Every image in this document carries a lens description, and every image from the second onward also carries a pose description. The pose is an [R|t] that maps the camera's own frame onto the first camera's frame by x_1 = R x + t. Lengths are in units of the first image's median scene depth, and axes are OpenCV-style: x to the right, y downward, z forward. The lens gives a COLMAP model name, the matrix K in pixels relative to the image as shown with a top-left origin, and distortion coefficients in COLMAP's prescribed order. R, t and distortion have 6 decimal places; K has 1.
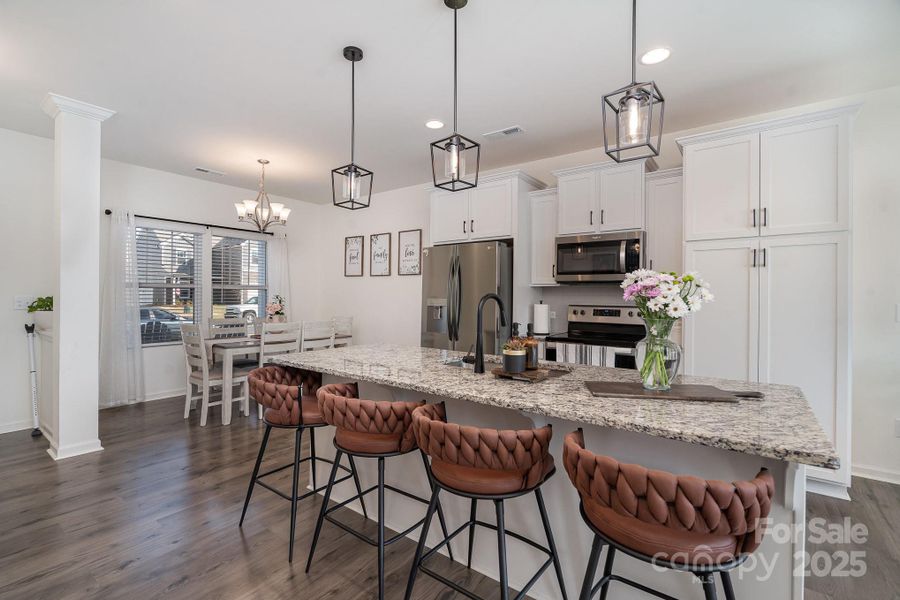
lens RADIAL K [[411.7, 0, 450.0], [0, 411.7, 300.0], [0, 0, 1]] dist [0.000317, 0.000102]
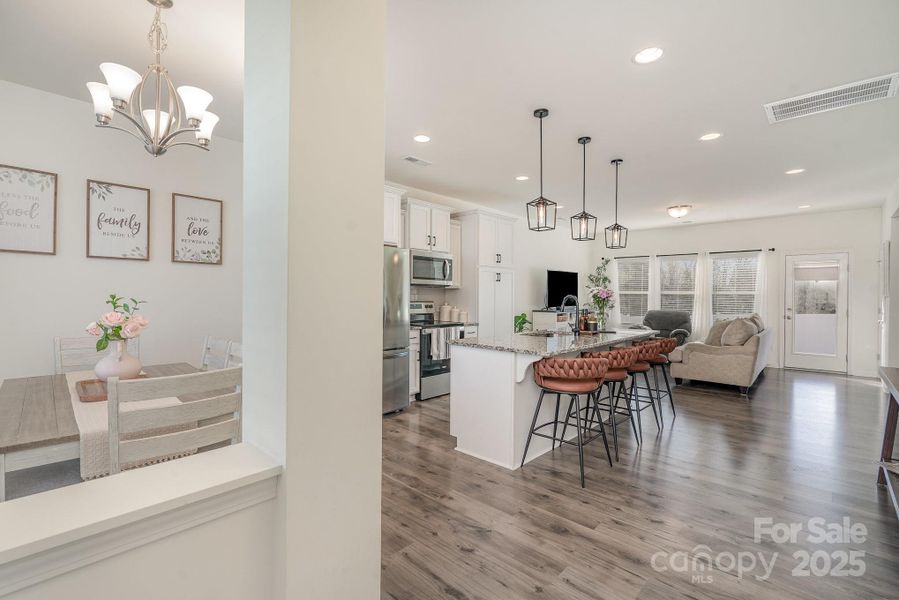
lens RADIAL K [[411.2, 0, 449.5], [0, 411.2, 300.0], [0, 0, 1]] dist [0.000317, 0.000102]
pose [[0.118224, -0.016622, 0.992848, -1.077867], [0.005073, 0.999857, 0.016135, -0.014163], [-0.992974, 0.003130, 0.118291, 0.769474]]
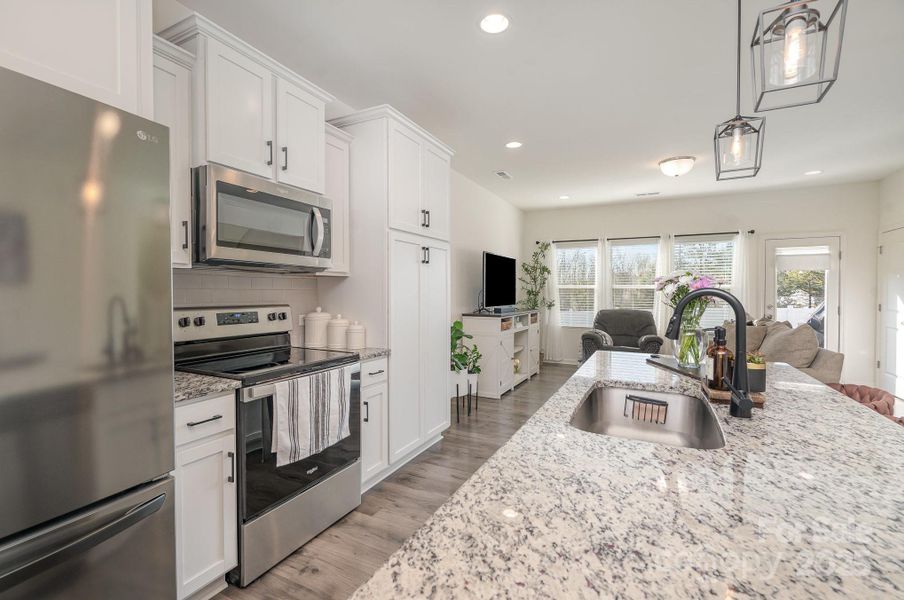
lens RADIAL K [[407.3, 0, 452.0], [0, 407.3, 300.0], [0, 0, 1]] dist [0.000138, 0.000012]
pose [[-0.168132, -0.026383, 0.985411, -0.256374], [0.008151, 0.999570, 0.028153, -0.009506], [-0.985731, 0.012765, -0.167844, 0.857287]]
